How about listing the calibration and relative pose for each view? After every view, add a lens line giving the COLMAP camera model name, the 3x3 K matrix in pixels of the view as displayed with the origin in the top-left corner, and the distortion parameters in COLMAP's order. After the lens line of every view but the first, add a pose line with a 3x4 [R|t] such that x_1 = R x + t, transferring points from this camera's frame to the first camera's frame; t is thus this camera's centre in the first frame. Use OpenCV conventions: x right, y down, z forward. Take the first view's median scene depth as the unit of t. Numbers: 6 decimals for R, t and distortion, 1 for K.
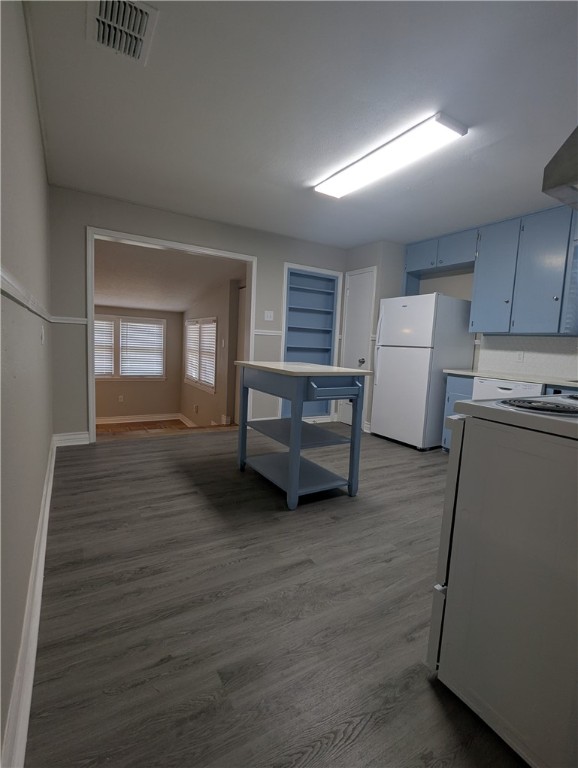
lens RADIAL K [[369.0, 0, 288.8], [0, 369.0, 385.3], [0, 0, 1]] dist [-0.002207, 0.000040]
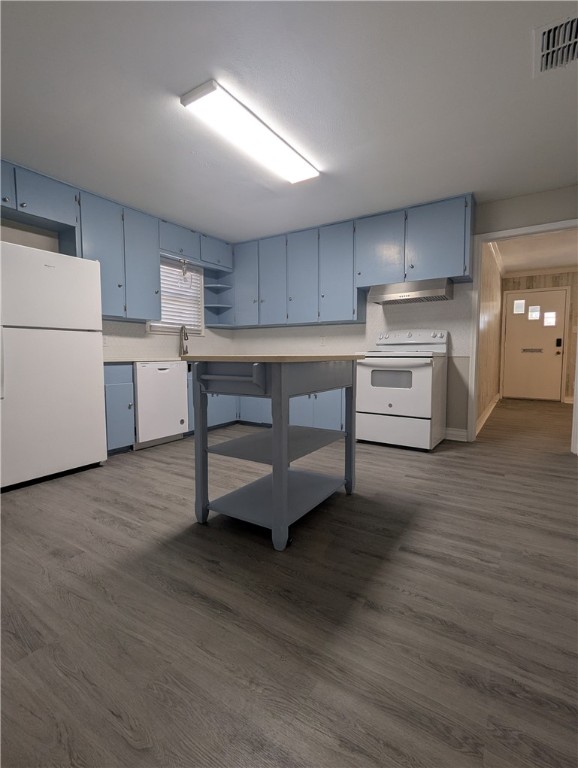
lens RADIAL K [[369.0, 0, 287.5], [0, 369.0, 380.4], [0, 0, 1]] dist [-0.002207, 0.000040]
pose [[-0.444073, -0.110306, 0.889175, -0.732247], [0.083908, 0.982912, 0.163840, -0.137741], [-0.892053, 0.147365, -0.427229, 1.448947]]
